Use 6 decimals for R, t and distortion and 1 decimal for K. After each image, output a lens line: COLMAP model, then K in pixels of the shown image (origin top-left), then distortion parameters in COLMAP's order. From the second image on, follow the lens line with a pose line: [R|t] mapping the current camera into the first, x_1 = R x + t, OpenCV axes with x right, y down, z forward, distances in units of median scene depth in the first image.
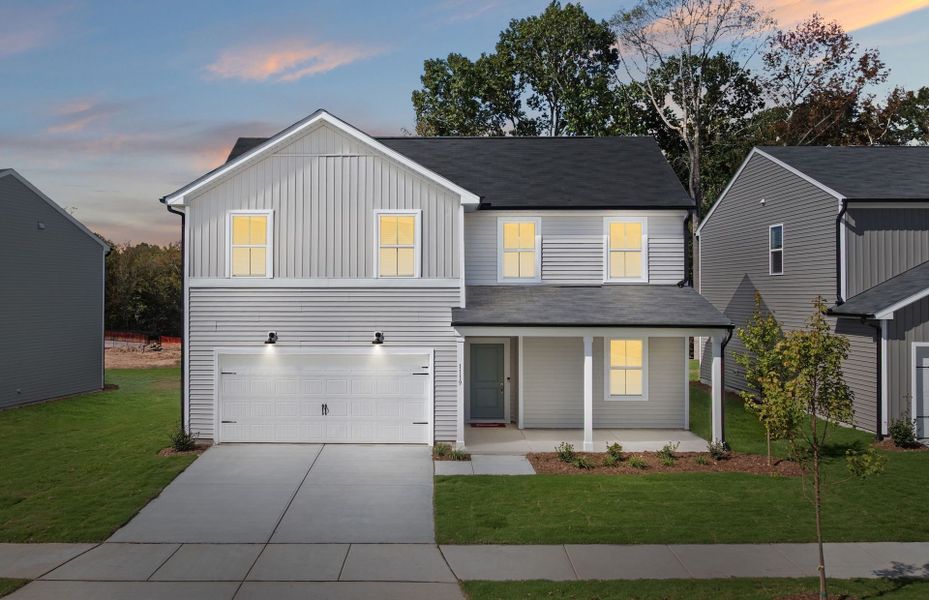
lens RADIAL K [[664.4, 0, 448.3], [0, 664.4, 294.6], [0, 0, 1]] dist [-0.009915, -0.003173]
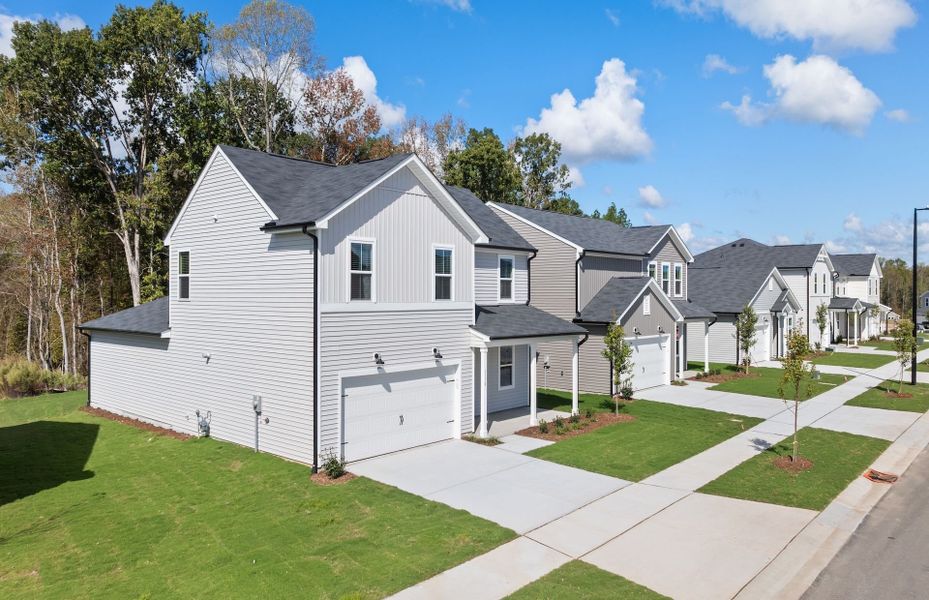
lens RADIAL K [[664.4, 0, 448.3], [0, 664.4, 294.6], [0, 0, 1]] dist [-0.009915, -0.003173]
pose [[0.679006, 0.005877, 0.734109, -1.233883], [-0.002235, 0.999980, -0.005938, -0.040138], [-0.734129, 0.002392, 0.679006, 0.238971]]
